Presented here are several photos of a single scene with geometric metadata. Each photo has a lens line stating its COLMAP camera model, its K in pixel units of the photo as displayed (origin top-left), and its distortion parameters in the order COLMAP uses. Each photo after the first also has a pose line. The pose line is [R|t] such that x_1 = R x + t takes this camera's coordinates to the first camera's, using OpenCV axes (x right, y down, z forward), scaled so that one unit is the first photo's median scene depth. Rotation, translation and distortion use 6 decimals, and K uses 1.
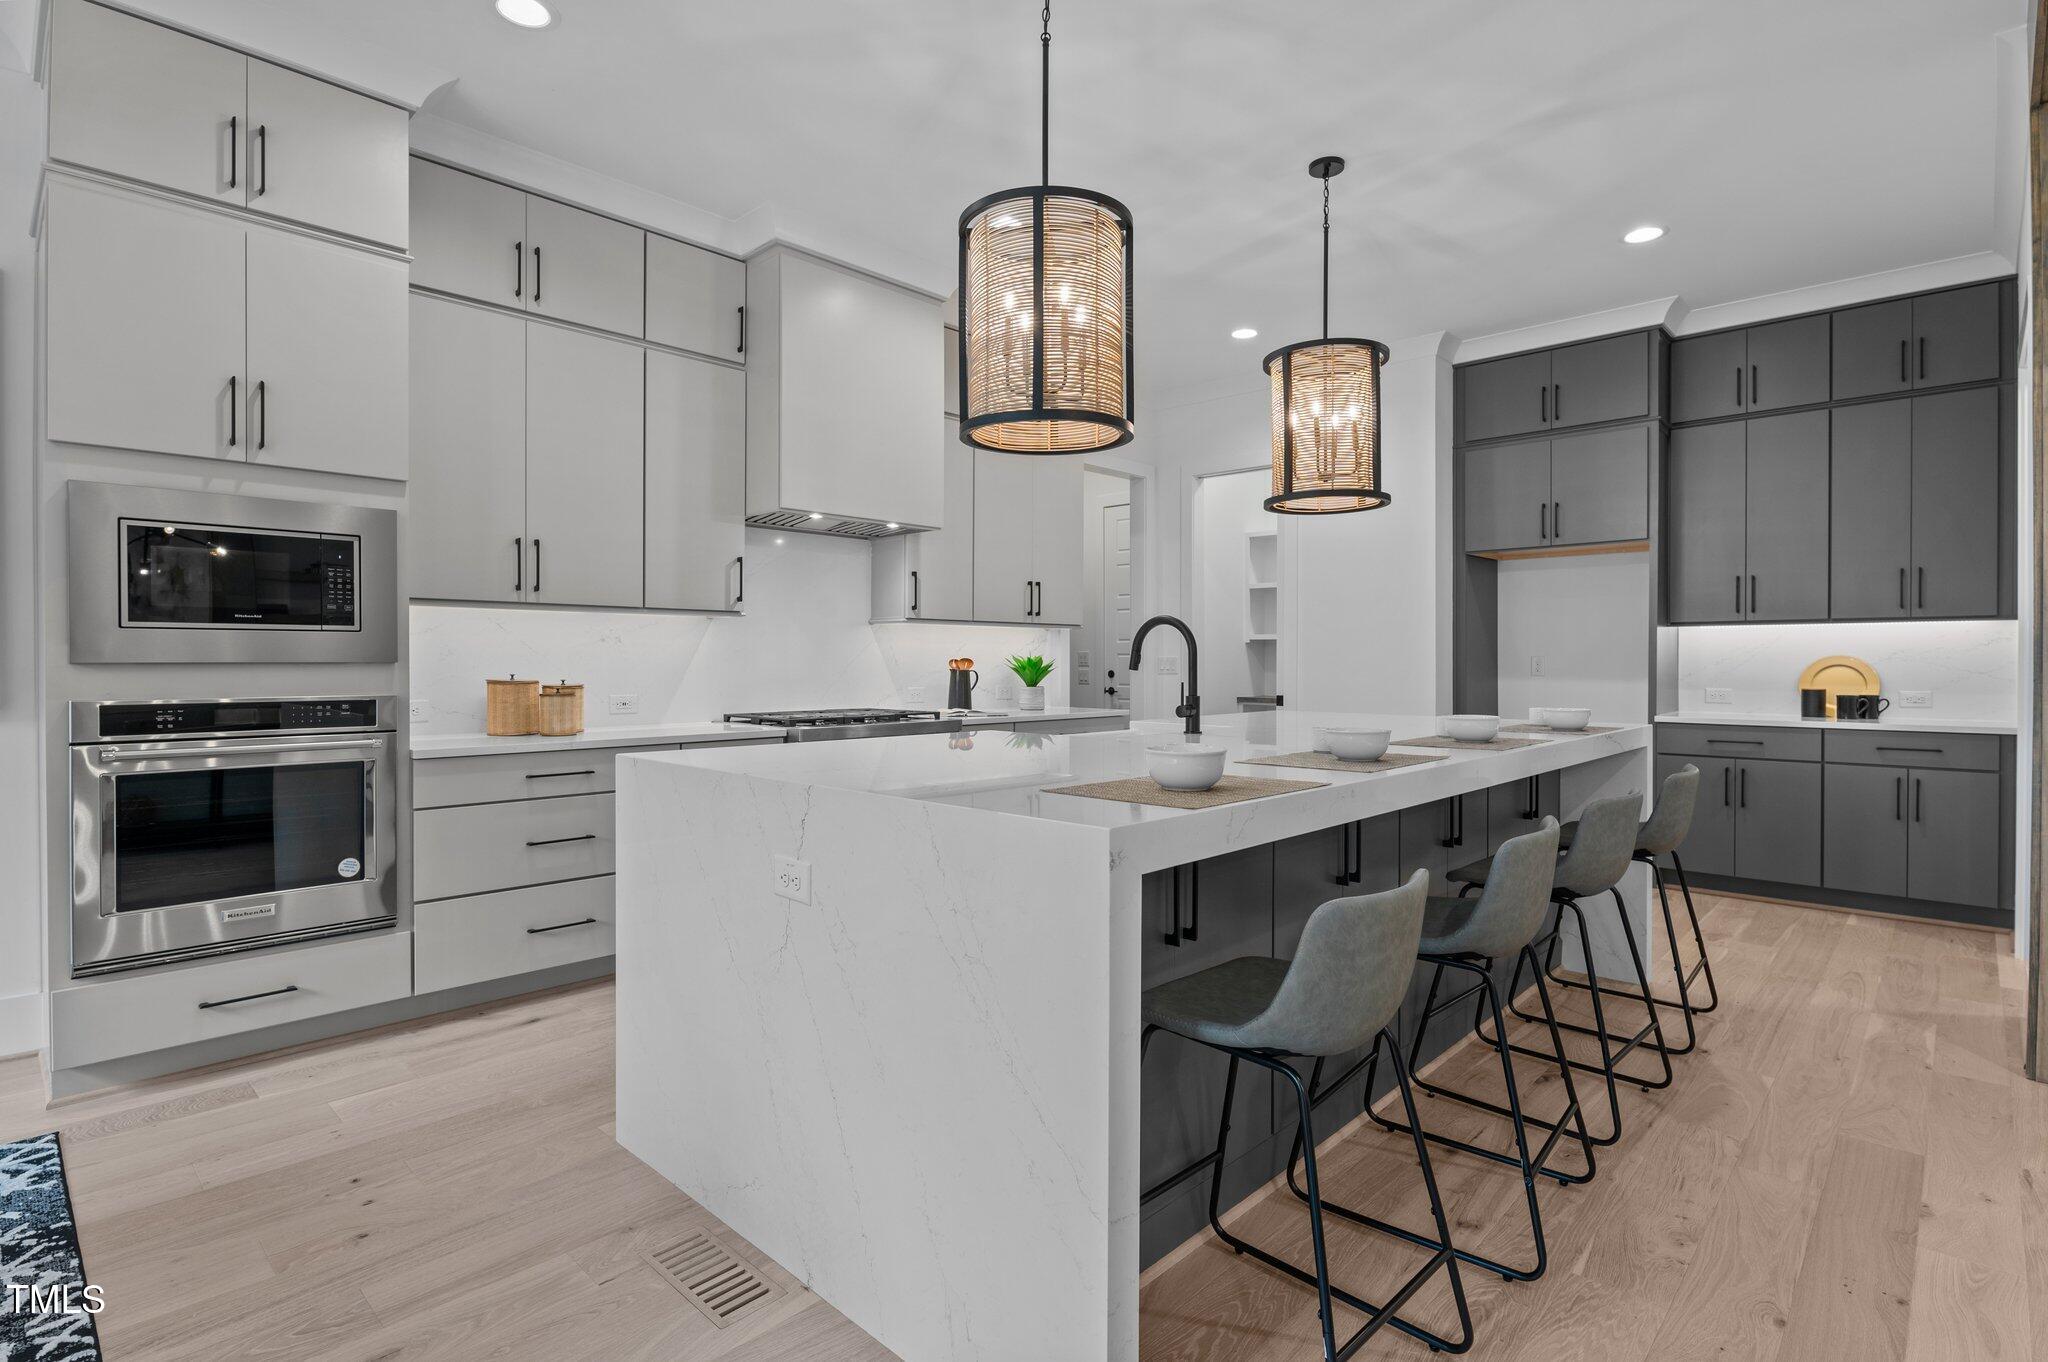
lens RADIAL K [[995.9, 0, 1027.3], [0, 995.9, 666.1], [0, 0, 1]] dist [-0.001407, -0.001830]
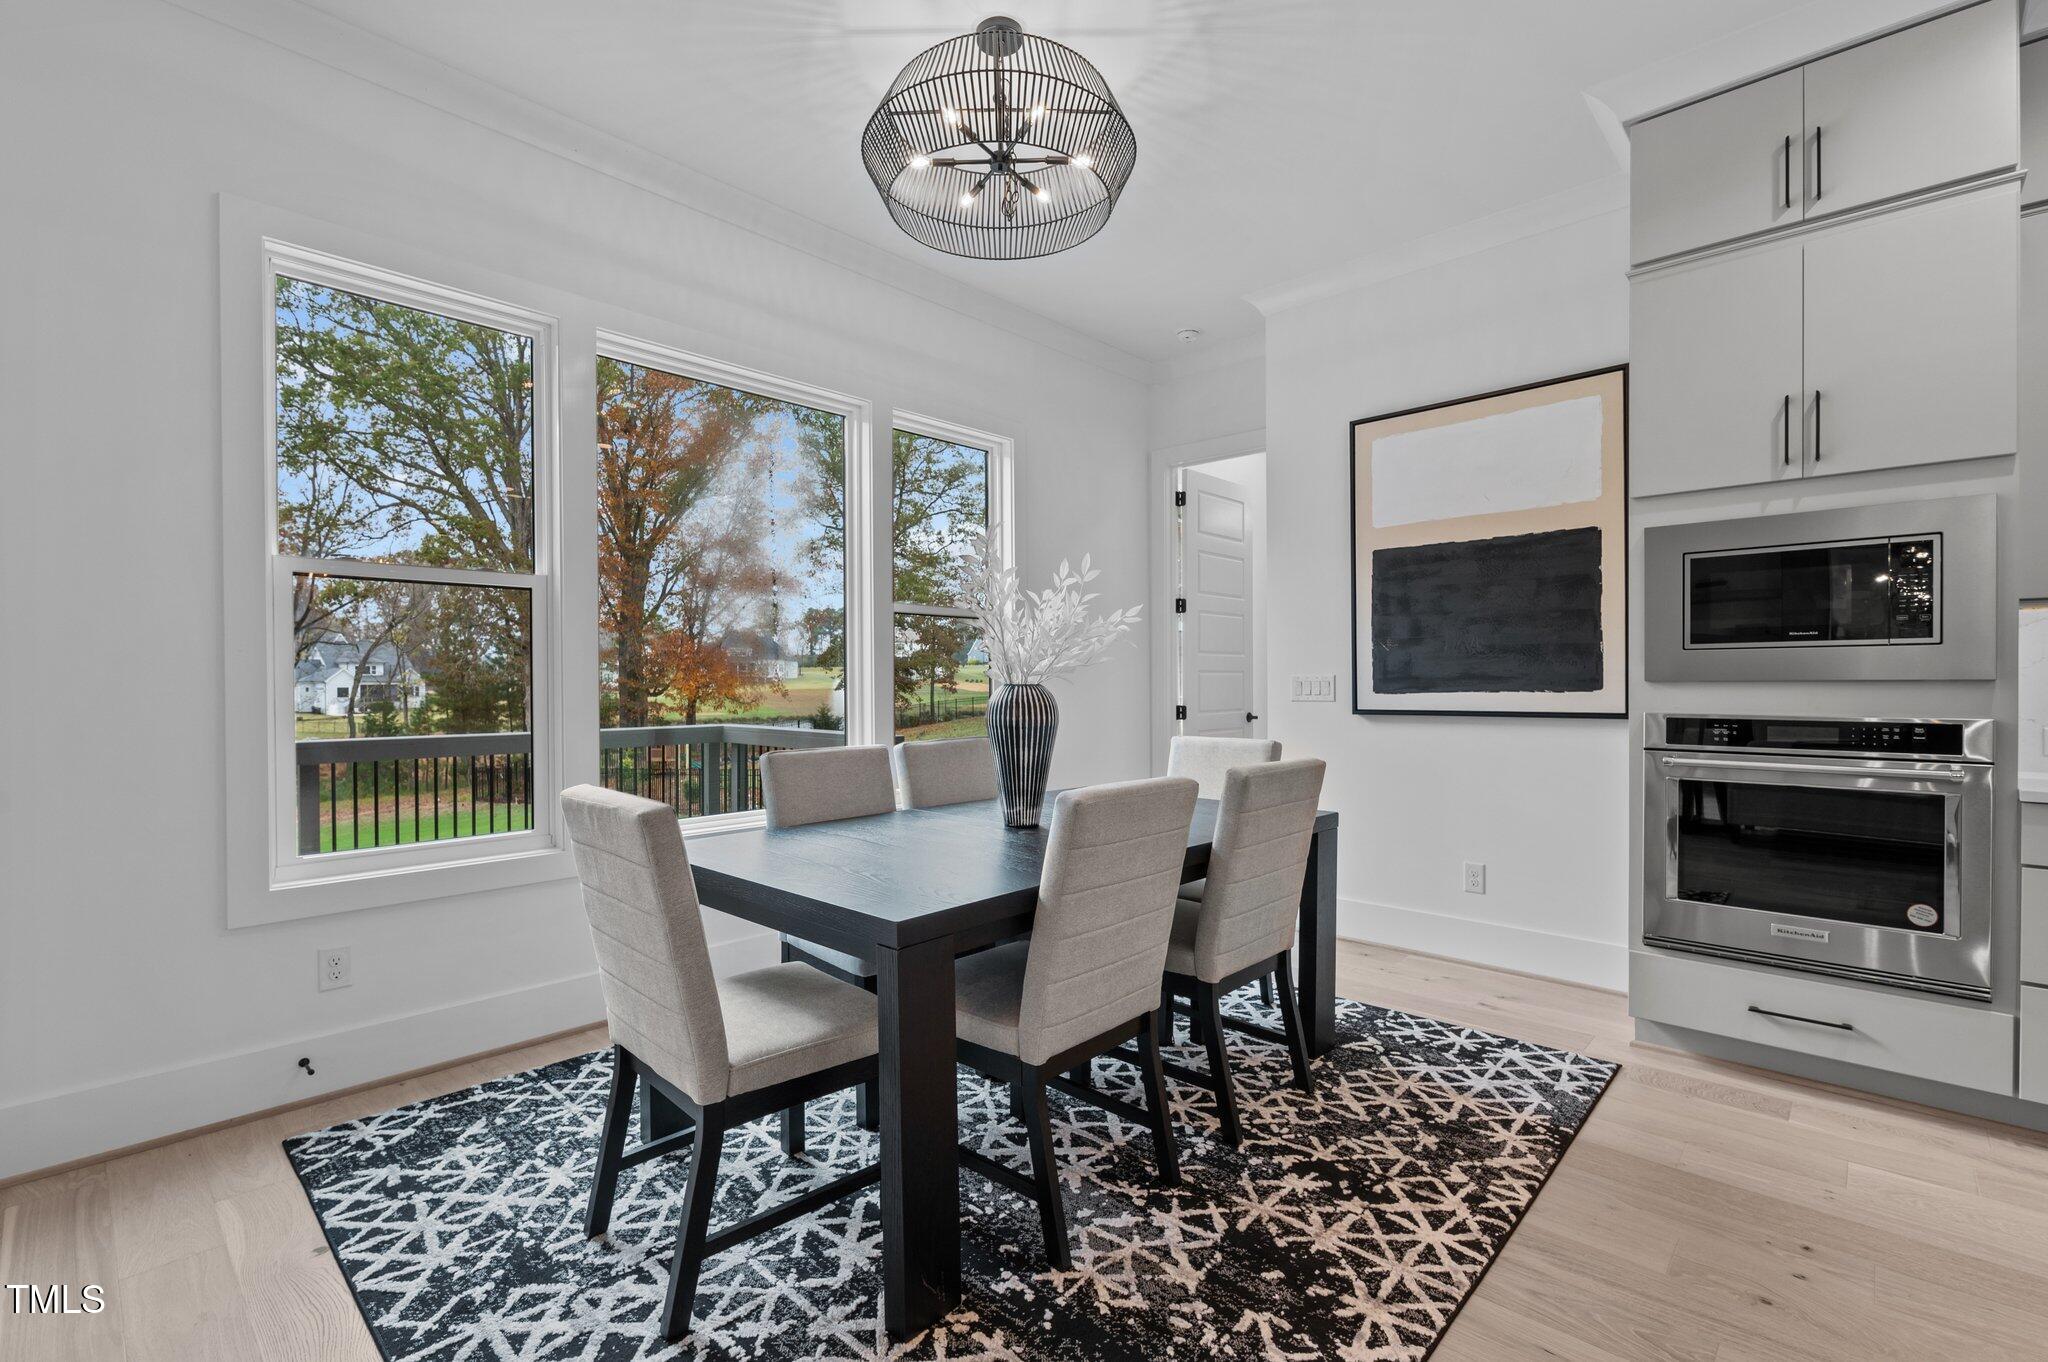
lens RADIAL K [[918.4, 0, 1019.3], [0, 918.4, 688.6], [0, 0, 1]] dist [-0.002015, -0.000194]
pose [[0.006546, 0.006545, -0.999957, 0.118673], [-0.004596, 0.999968, 0.006515, 0.002212], [0.999968, 0.004553, 0.006576, 0.207616]]
